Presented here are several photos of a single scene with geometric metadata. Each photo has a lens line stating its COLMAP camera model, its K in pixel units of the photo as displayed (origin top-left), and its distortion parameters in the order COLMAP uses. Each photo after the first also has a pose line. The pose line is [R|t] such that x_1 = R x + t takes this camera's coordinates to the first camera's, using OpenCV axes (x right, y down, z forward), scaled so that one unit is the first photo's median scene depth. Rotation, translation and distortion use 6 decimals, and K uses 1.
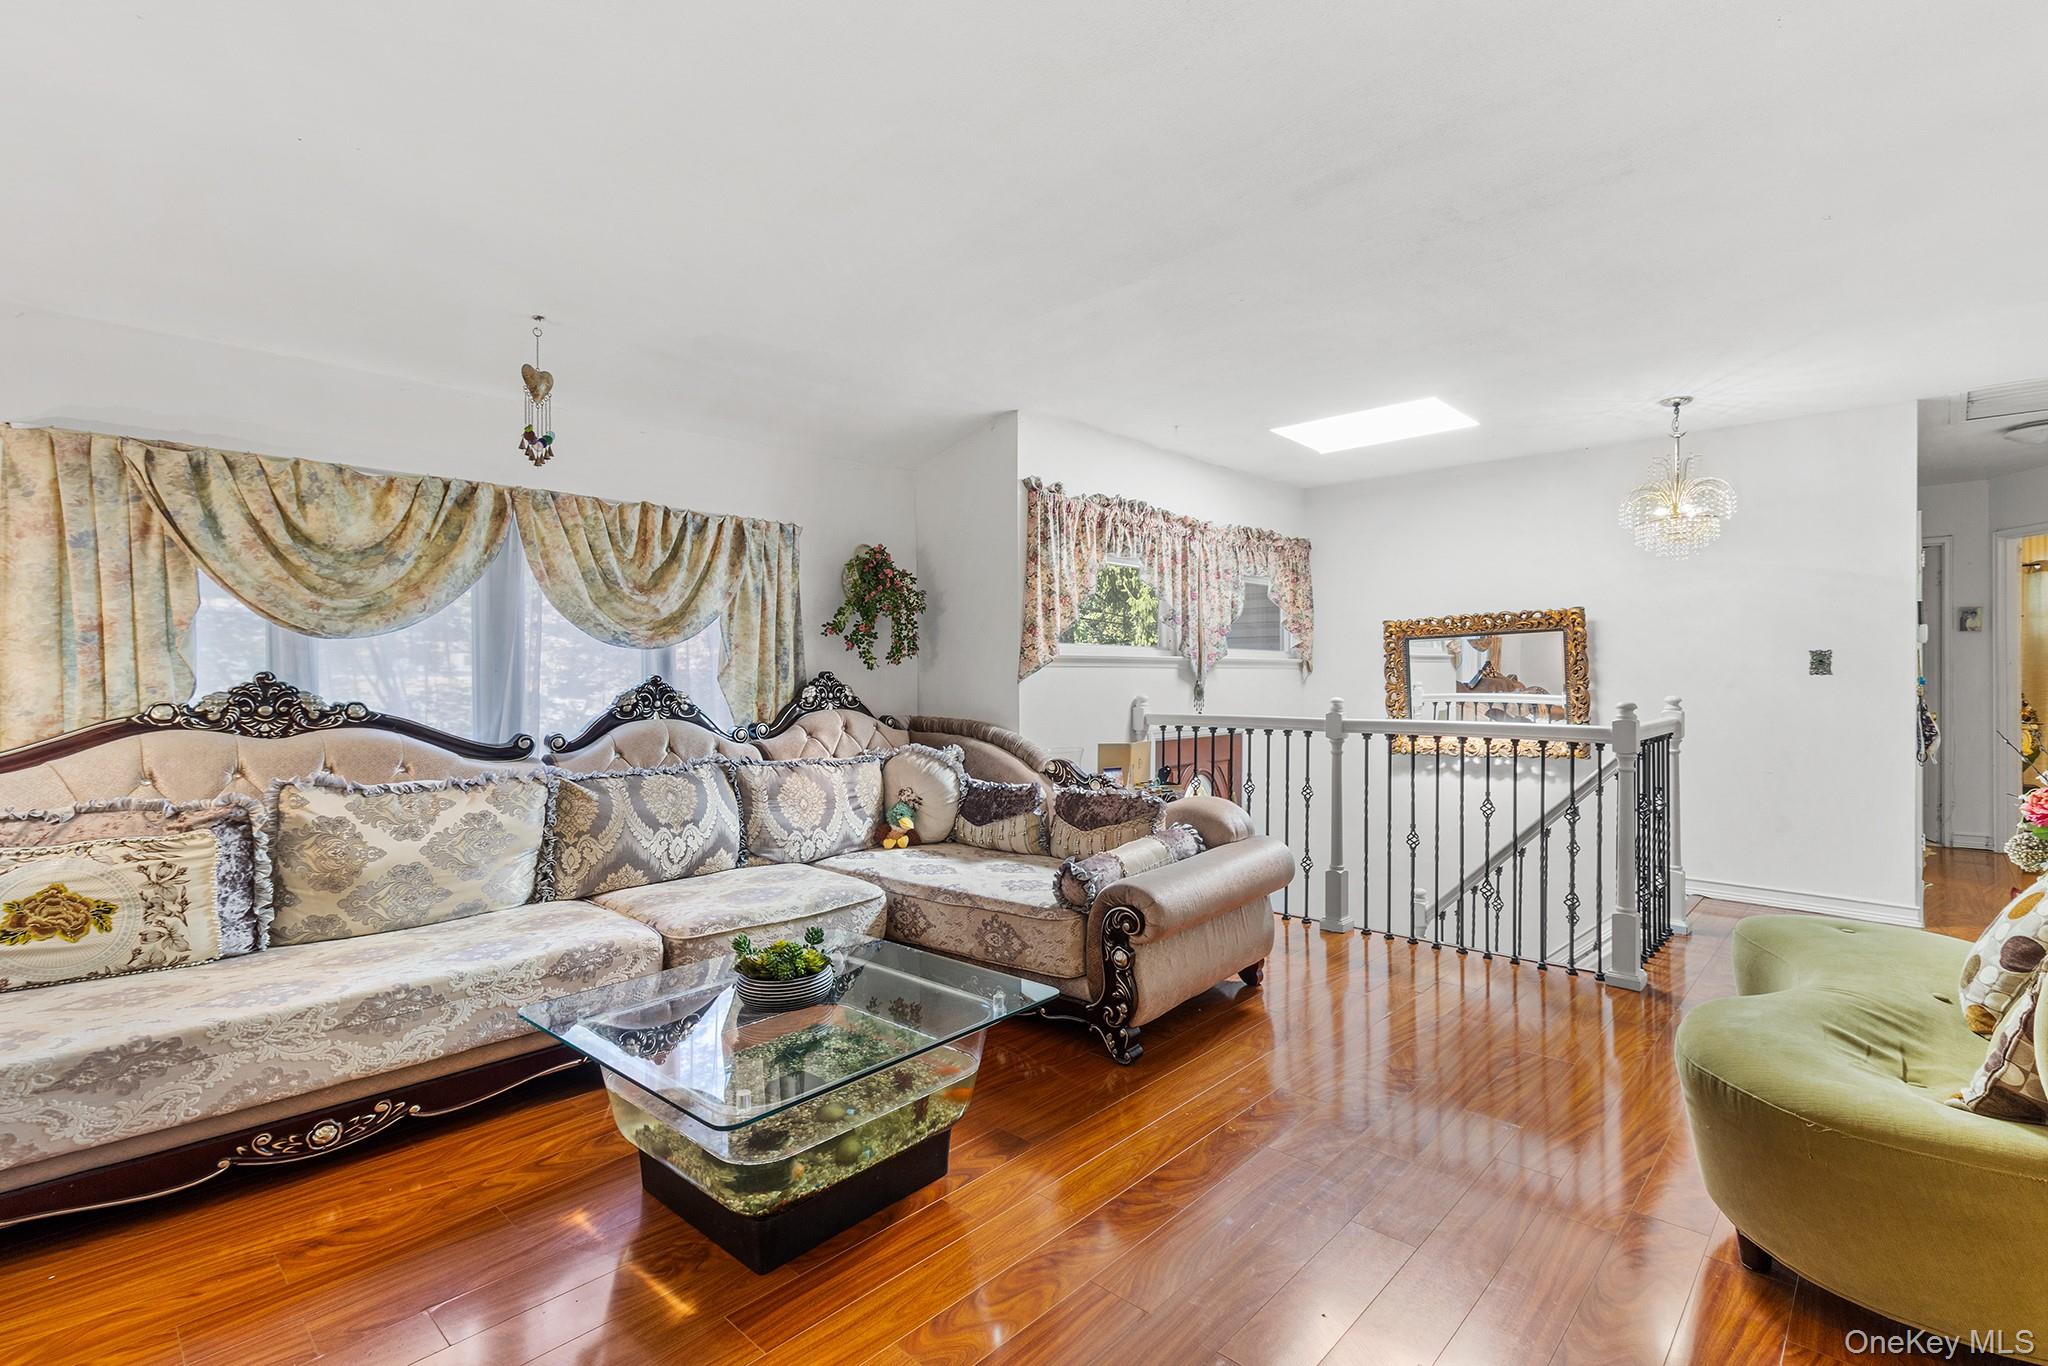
lens RADIAL K [[958.7, 0, 1052.2], [0, 958.7, 671.5], [0, 0, 1]] dist [-0.002590, 0.001180]
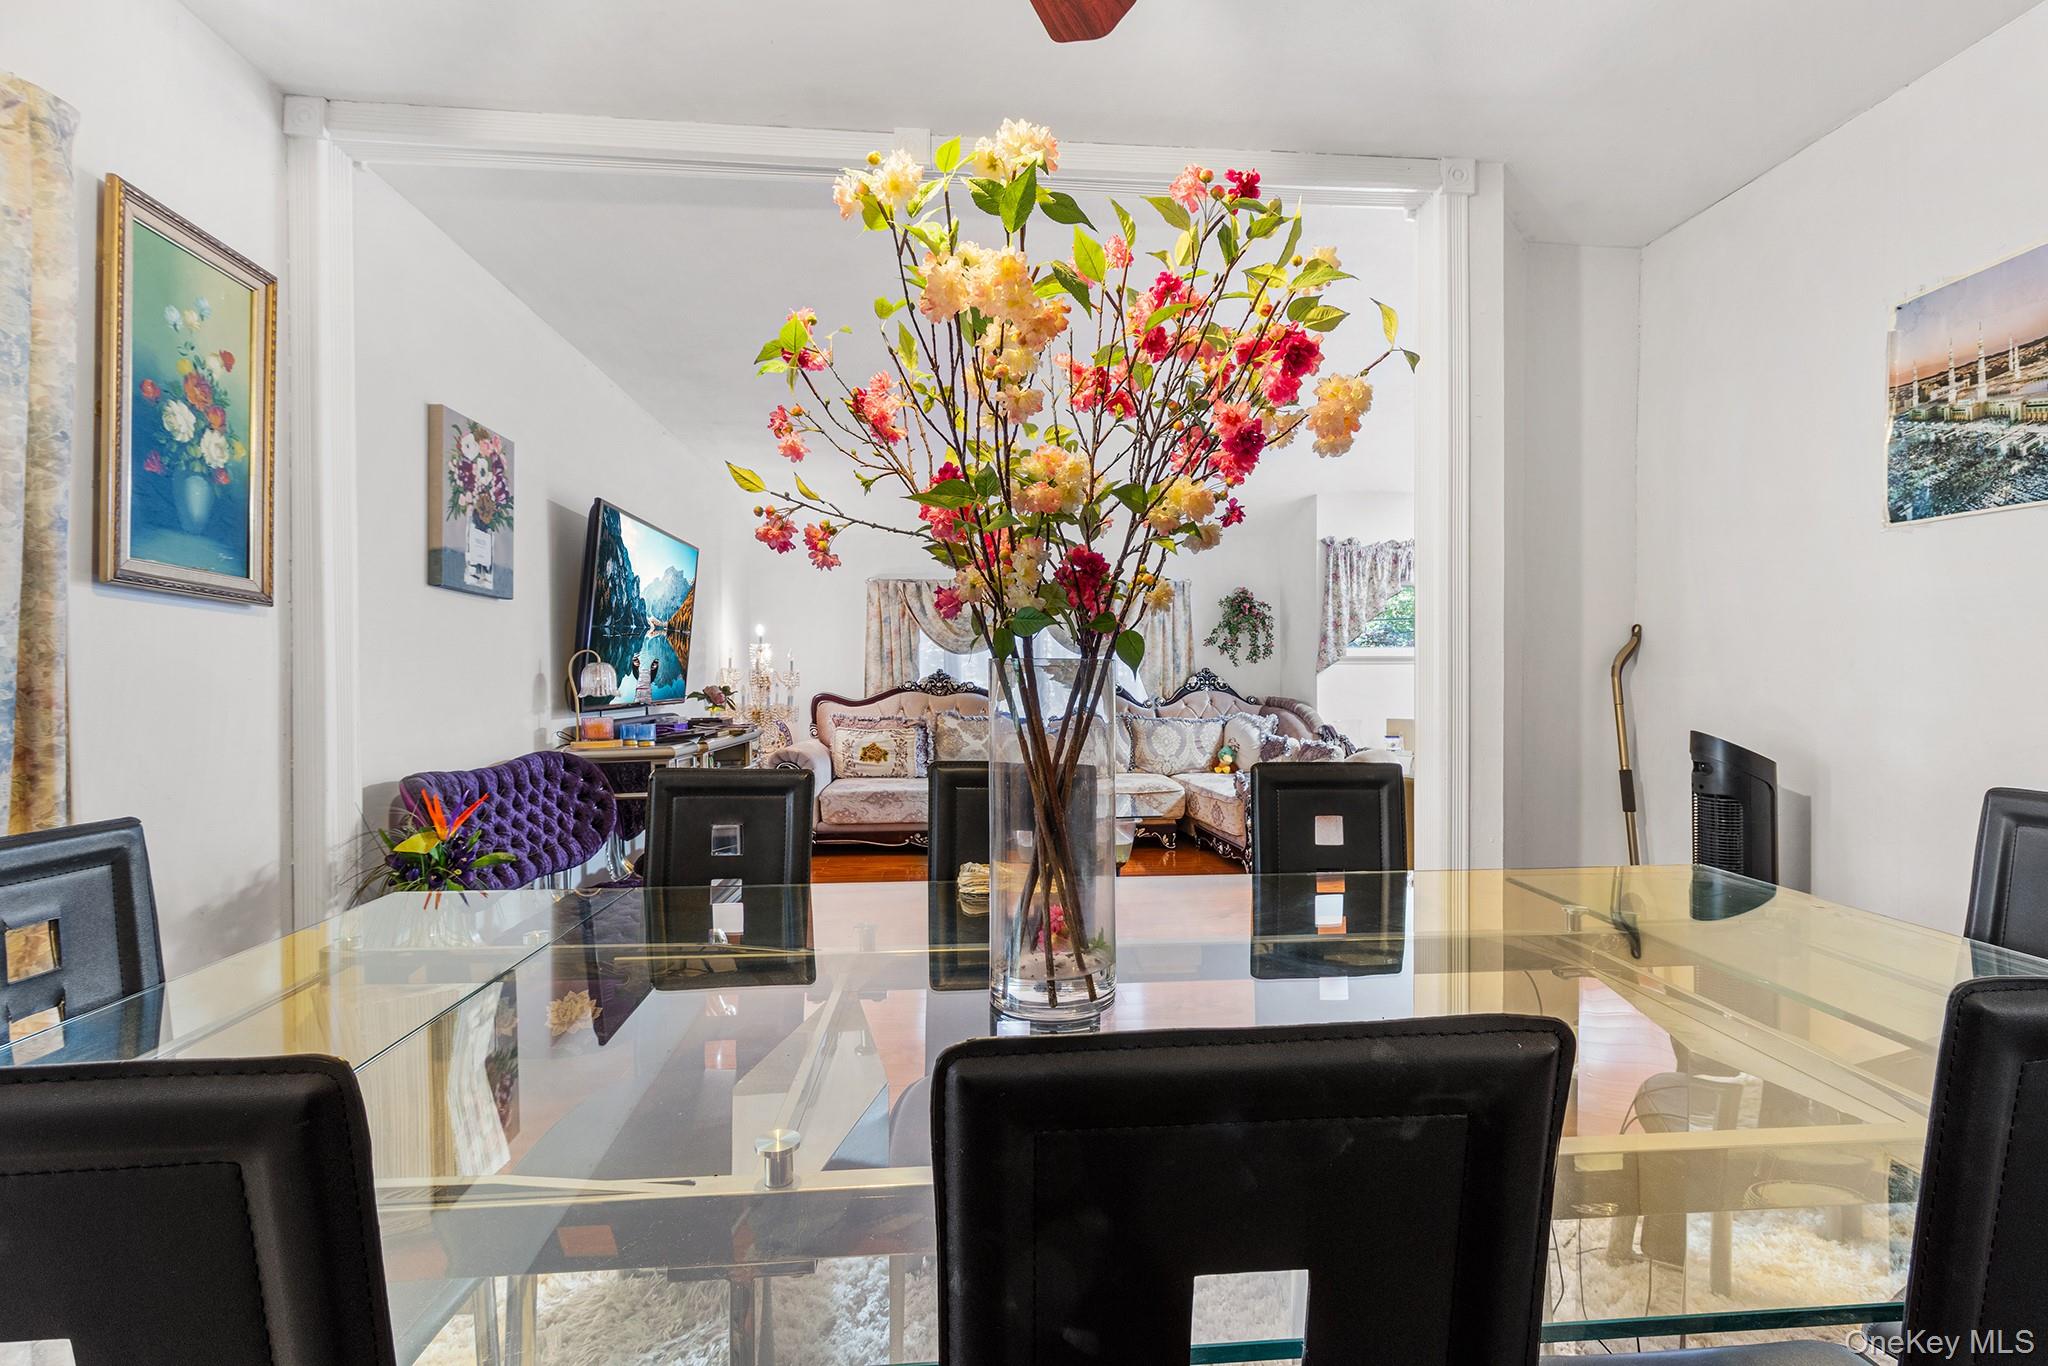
lens RADIAL K [[958.7, 0, 1022.0], [0, 958.7, 674.0], [0, 0, 1]] dist [-0.002590, 0.001180]
pose [[0.728238, 0.001284, -0.685323, 0.660307], [0.003460, 0.999979, 0.005550, 0.000141], [0.685315, -0.006412, 0.728218, -0.415860]]
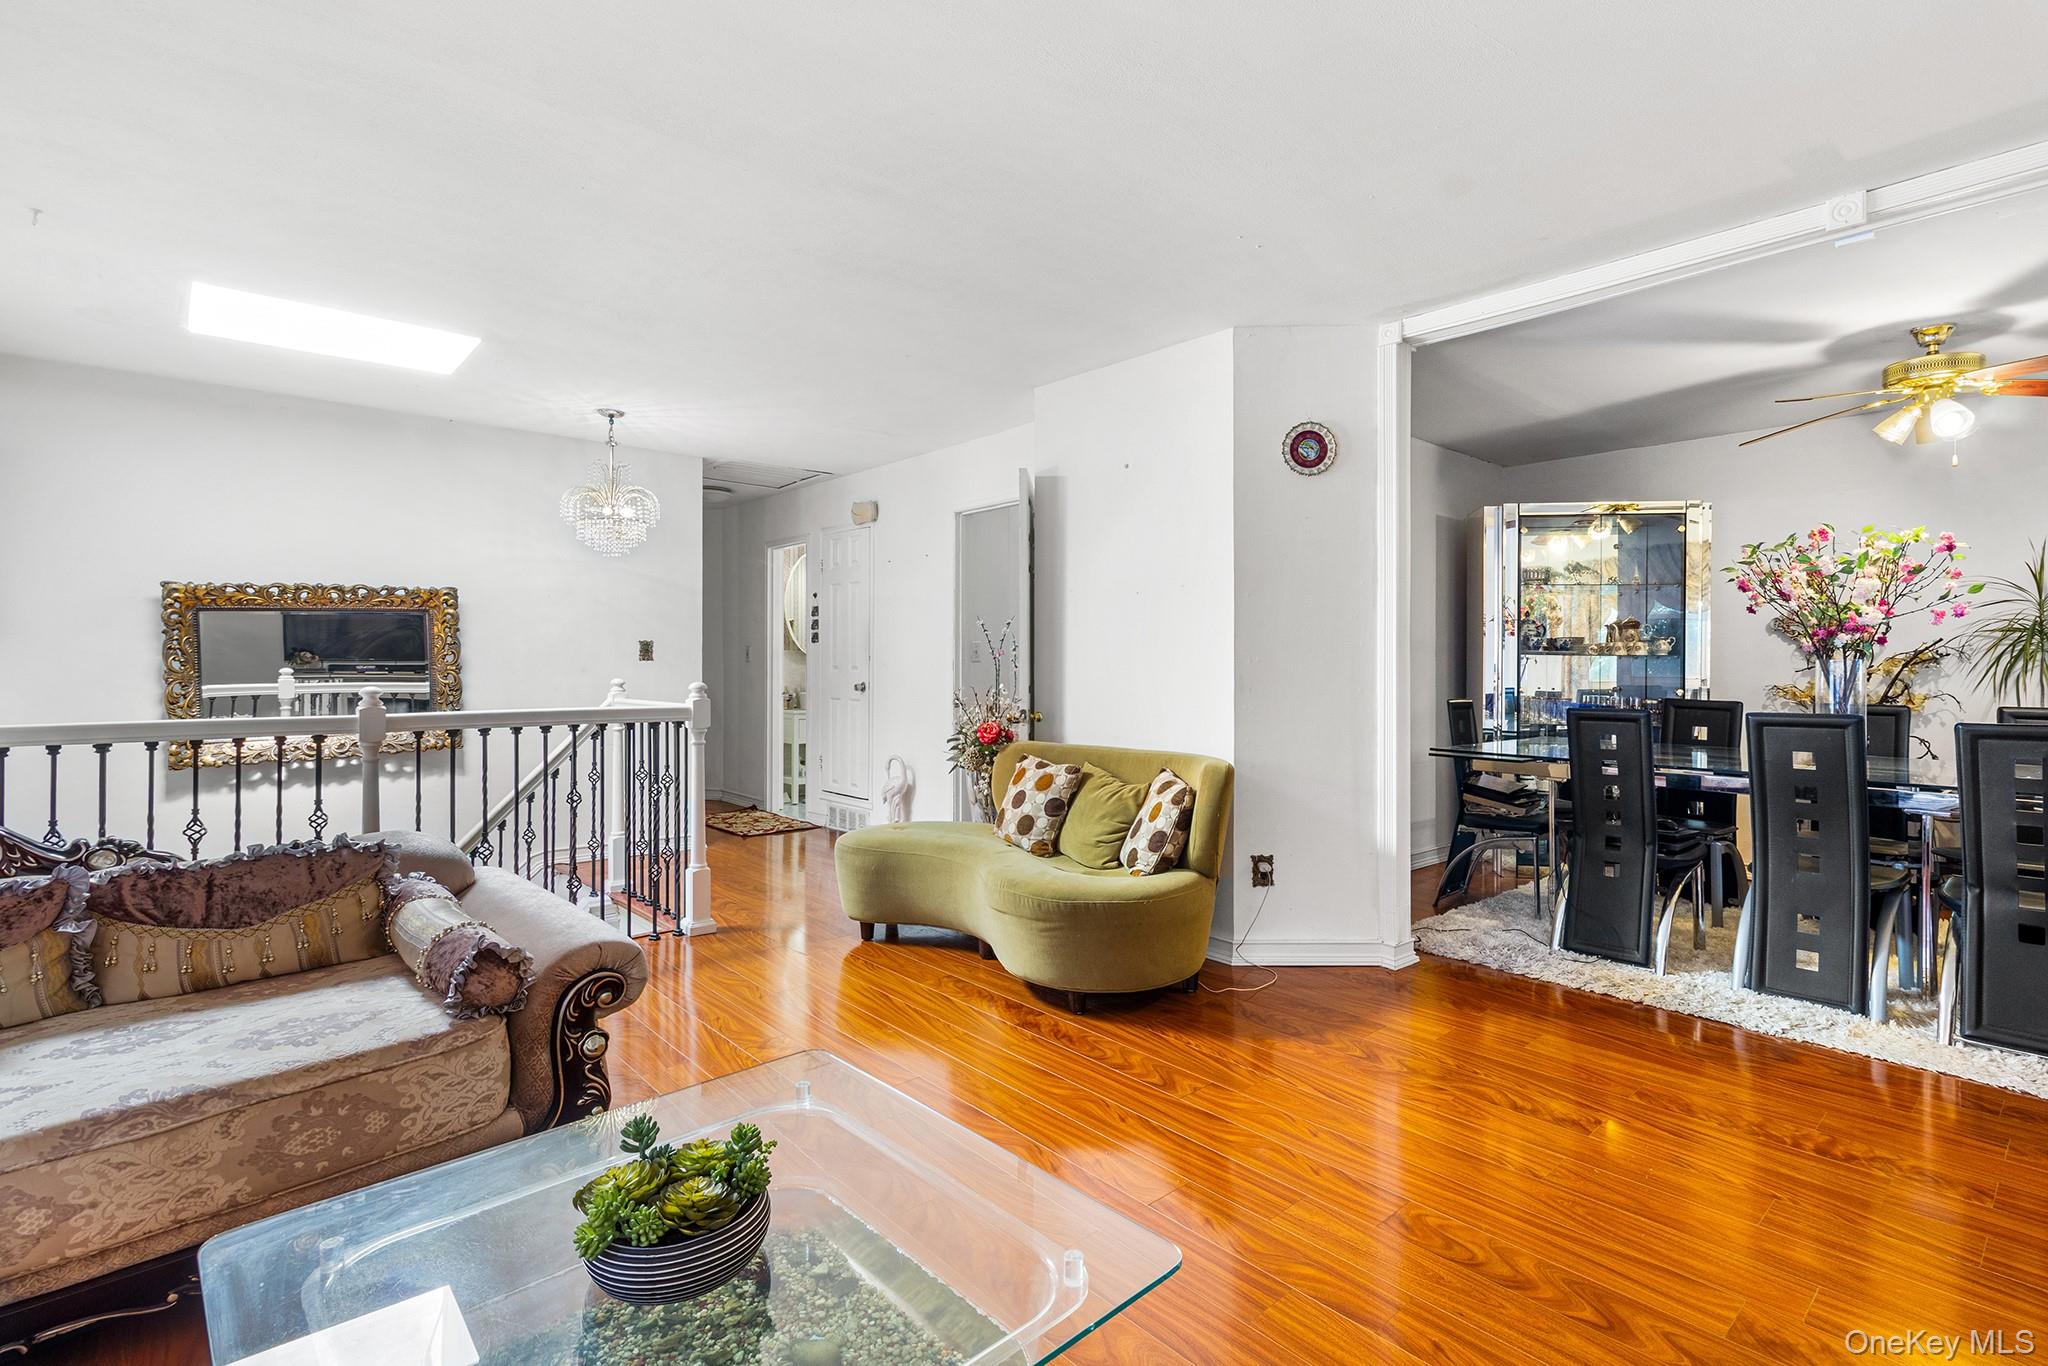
lens RADIAL K [[958.7, 0, 1056.4], [0, 958.7, 668.0], [0, 0, 1]] dist [-0.002590, 0.001180]
pose [[0.090309, -0.003580, 0.995907, -0.918789], [-0.006242, 0.999972, 0.004160, 0.011539], [-0.995894, -0.006592, 0.090284, 0.871754]]
